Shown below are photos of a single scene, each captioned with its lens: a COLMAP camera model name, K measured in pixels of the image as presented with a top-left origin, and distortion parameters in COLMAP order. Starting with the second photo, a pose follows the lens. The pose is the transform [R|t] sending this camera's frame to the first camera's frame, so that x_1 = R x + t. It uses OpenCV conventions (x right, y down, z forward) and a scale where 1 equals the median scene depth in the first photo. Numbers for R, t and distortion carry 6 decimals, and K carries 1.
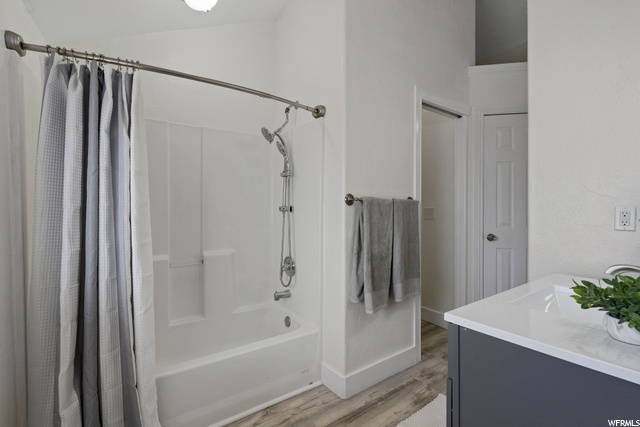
lens RADIAL K [[290.5, 0, 322.7], [0, 290.5, 210.7], [0, 0, 1]] dist [-0.002326, 0.002320]
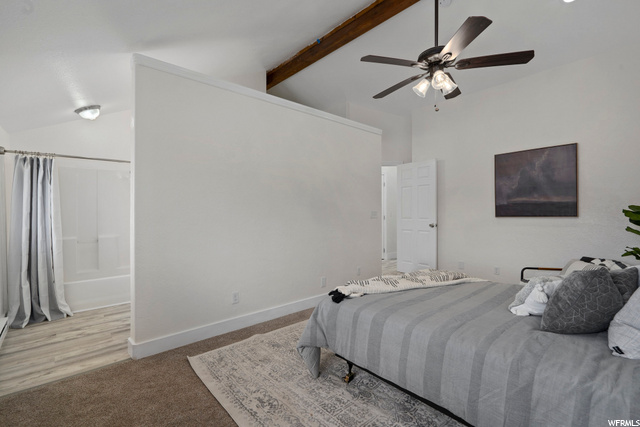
lens RADIAL K [[290.5, 0, 317.0], [0, 290.5, 213.6], [0, 0, 1]] dist [-0.002326, 0.002320]
pose [[0.992942, -0.003247, 0.118557, 1.378991], [0.003468, 0.999993, -0.001656, 0.011480], [-0.118550, 0.002055, 0.992946, -1.842340]]
